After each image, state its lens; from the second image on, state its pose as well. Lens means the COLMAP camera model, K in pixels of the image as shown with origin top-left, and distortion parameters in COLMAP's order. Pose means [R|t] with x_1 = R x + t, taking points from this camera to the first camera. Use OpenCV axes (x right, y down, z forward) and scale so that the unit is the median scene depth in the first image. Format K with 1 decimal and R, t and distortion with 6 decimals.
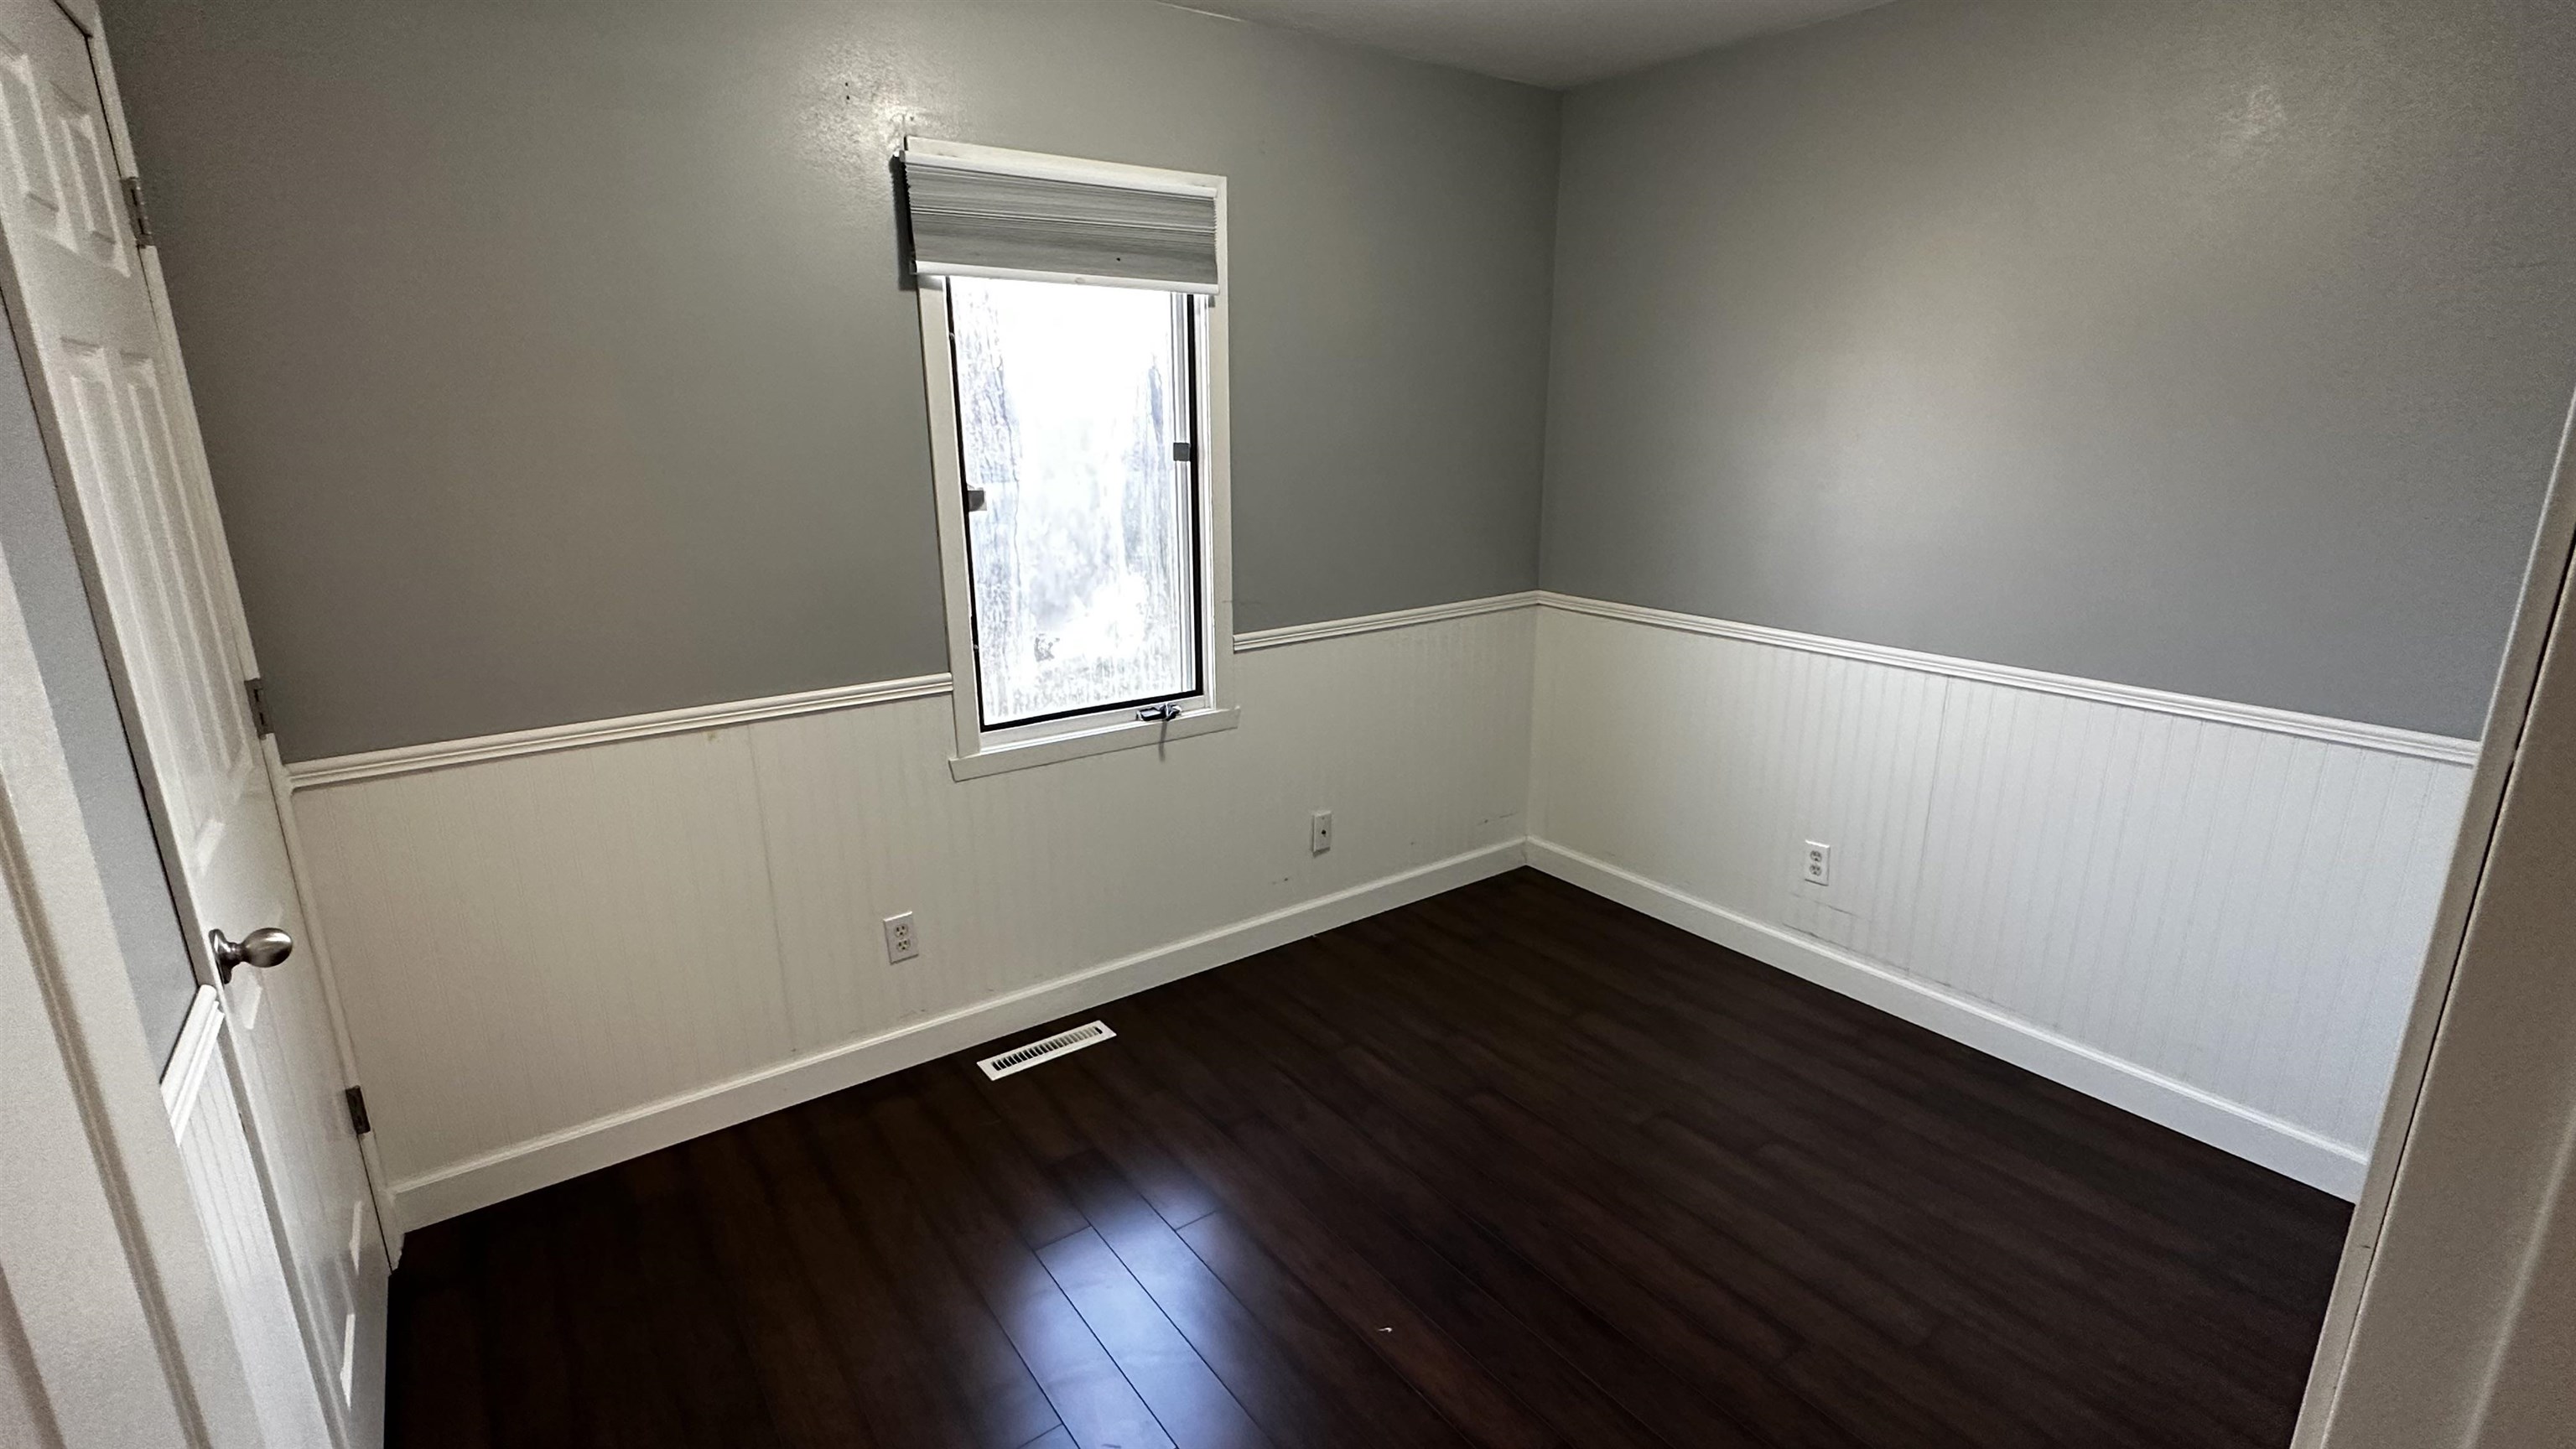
lens RADIAL K [[1140.4, 0, 1288.4], [0, 1140.4, 721.2], [0, 0, 1]] dist [0.000475, 0.000014]
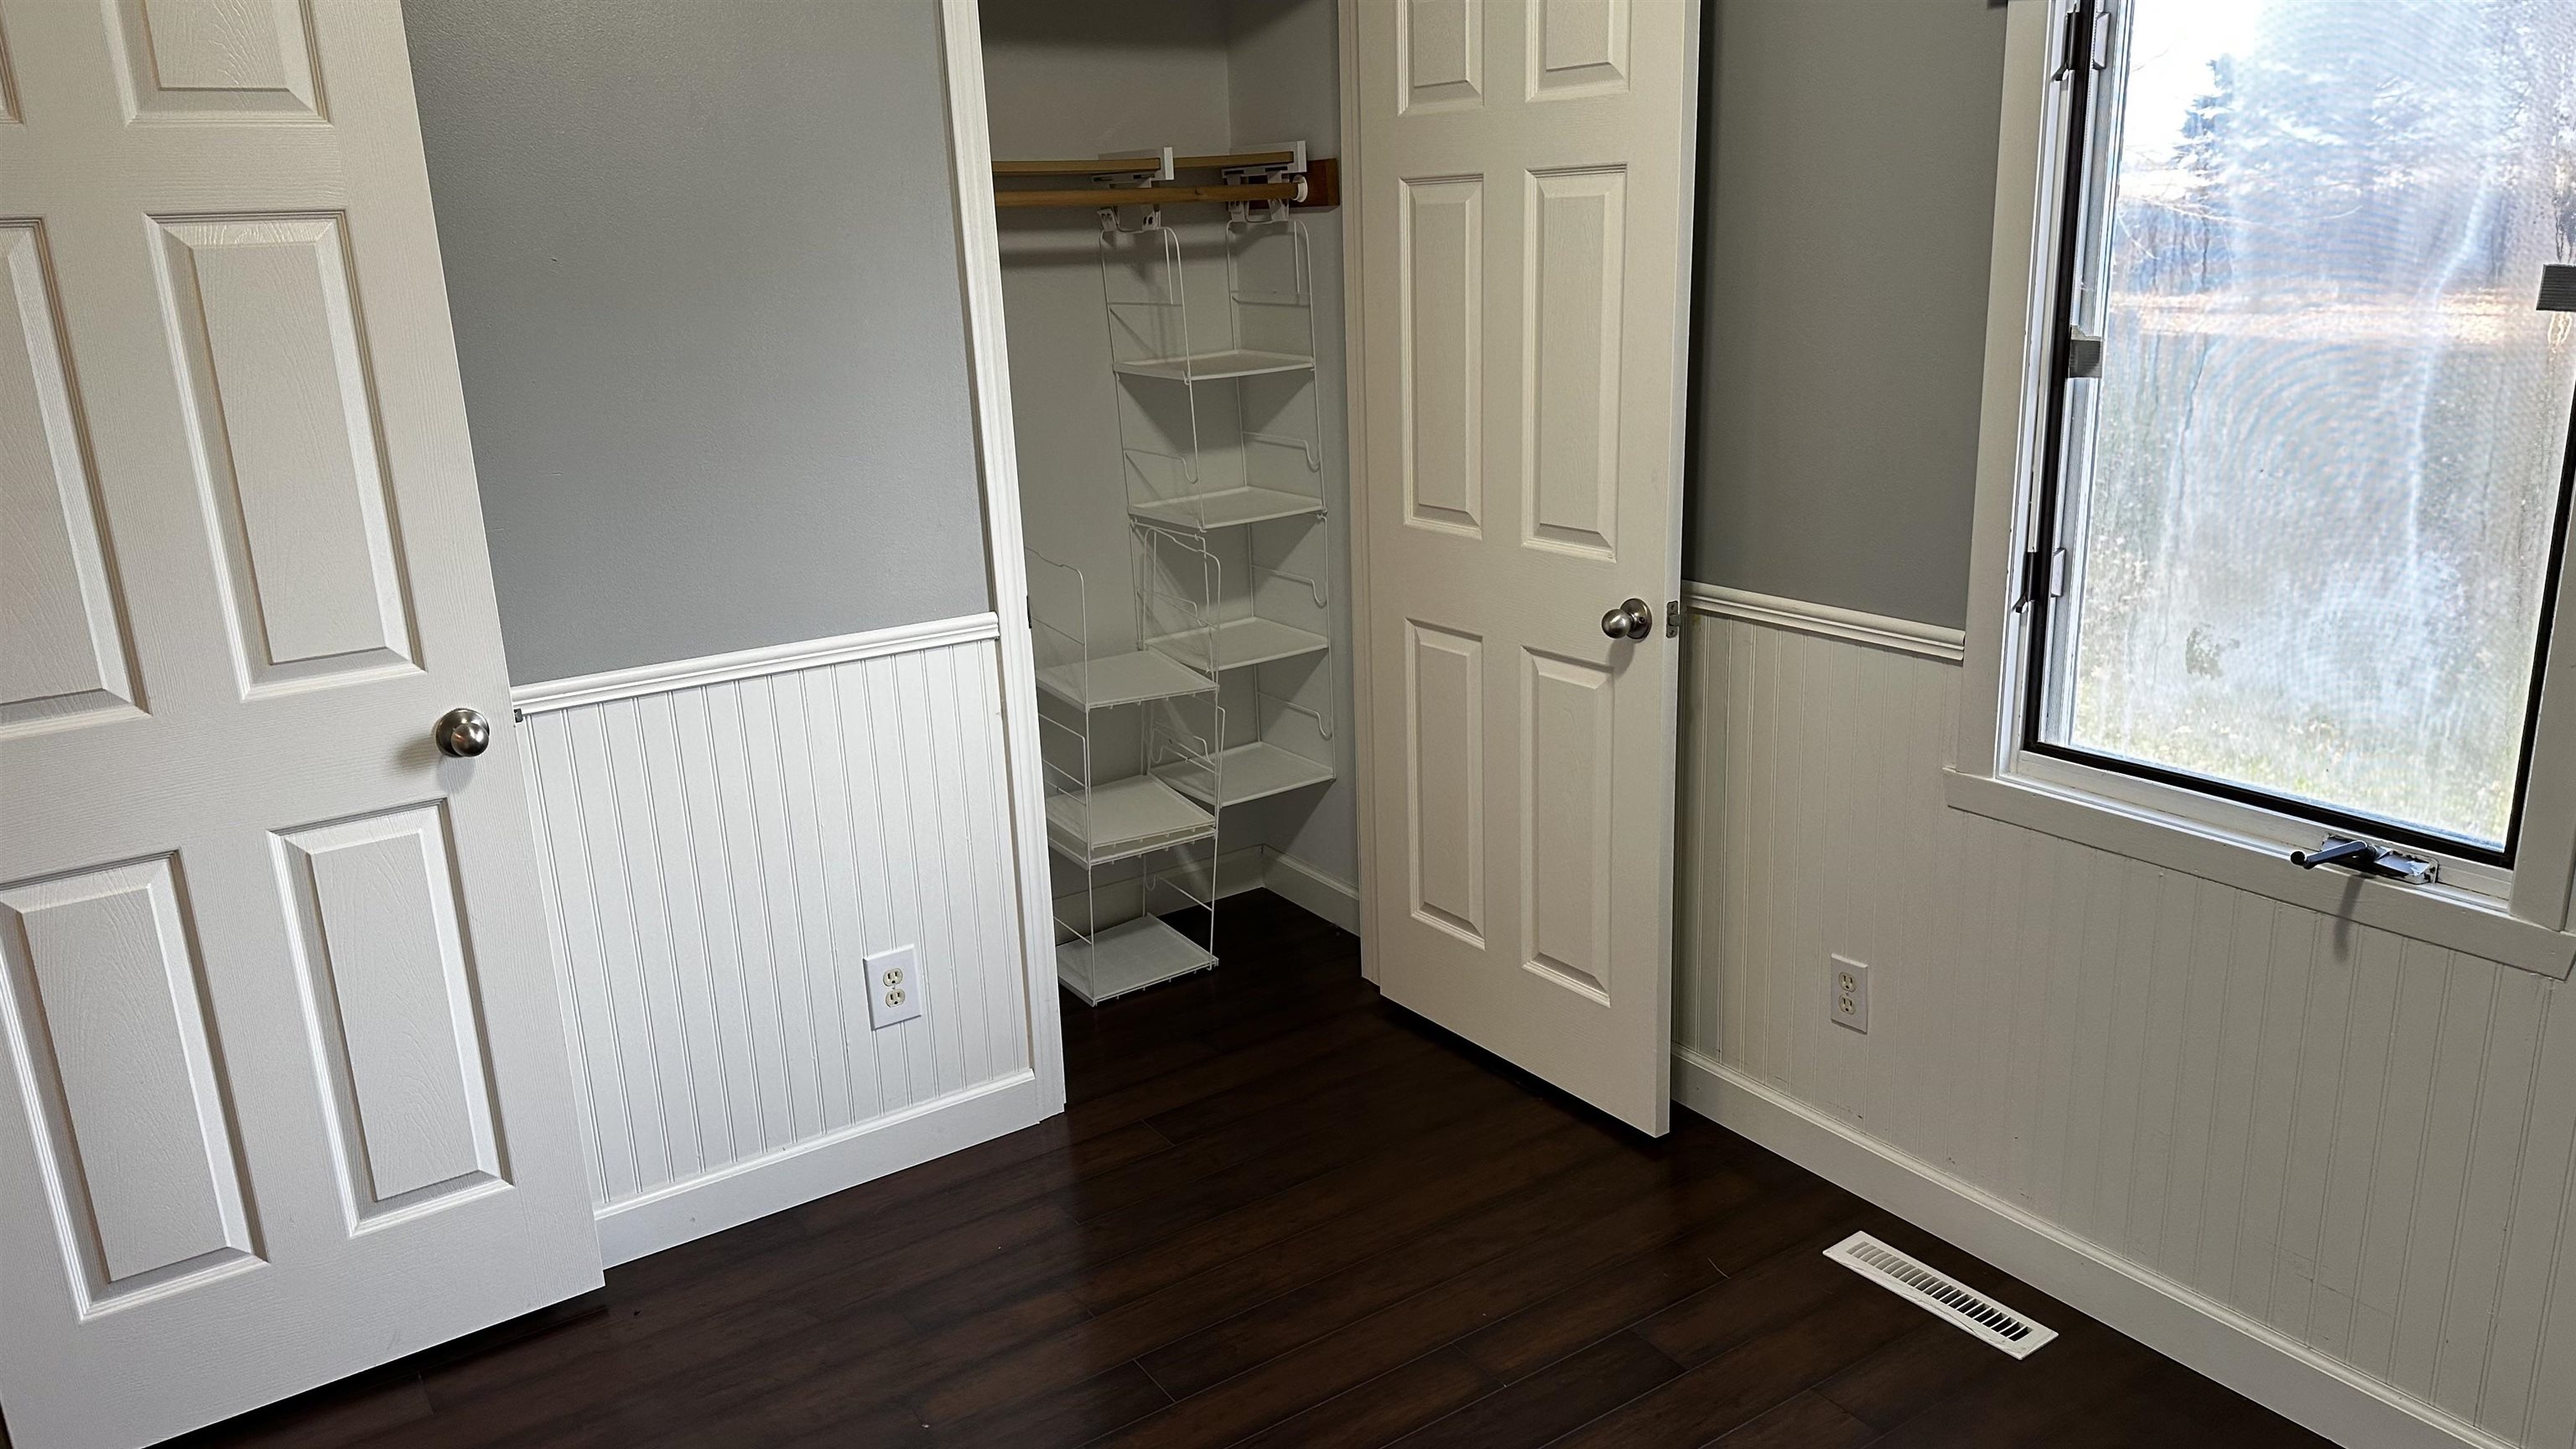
lens RADIAL K [[1779.0, 0, 1289.2], [0, 1779.0, 720.5], [0, 0, 1]] dist [0.001211, -0.000155]
pose [[-0.032607, 0.275609, -0.960717, 0.594072], [-0.230359, 0.933276, 0.275555, -0.162246], [0.972559, 0.230295, 0.033058, 0.565465]]
